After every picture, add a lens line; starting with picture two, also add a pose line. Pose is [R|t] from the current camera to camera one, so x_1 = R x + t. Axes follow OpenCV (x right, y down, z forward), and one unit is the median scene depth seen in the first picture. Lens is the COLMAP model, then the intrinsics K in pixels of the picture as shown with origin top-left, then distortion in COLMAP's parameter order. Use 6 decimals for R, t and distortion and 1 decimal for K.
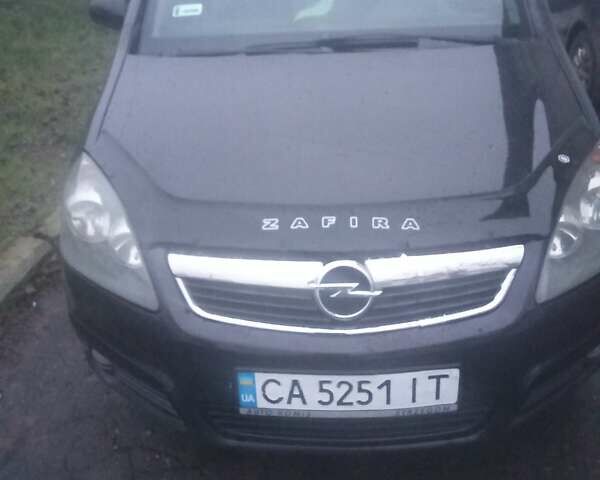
lens RADIAL K [[572.9, 0, 300.0], [0, 572.9, 240.0], [0, 0, 1]] dist [0.079698, -0.268087]
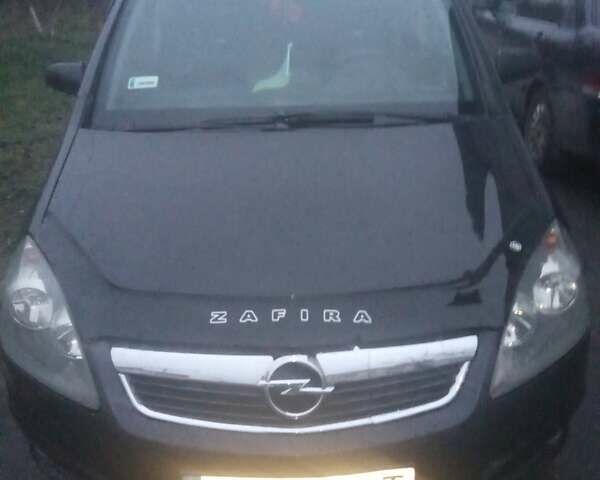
lens RADIAL K [[572.9, 0, 300.0], [0, 572.9, 240.0], [0, 0, 1]] dist [0.079698, -0.268087]
pose [[0.998829, -0.001814, 0.048347, 0.037468], [0.004857, 0.998009, -0.062890, -0.092765], [-0.048137, 0.063052, 0.996849, 0.021126]]
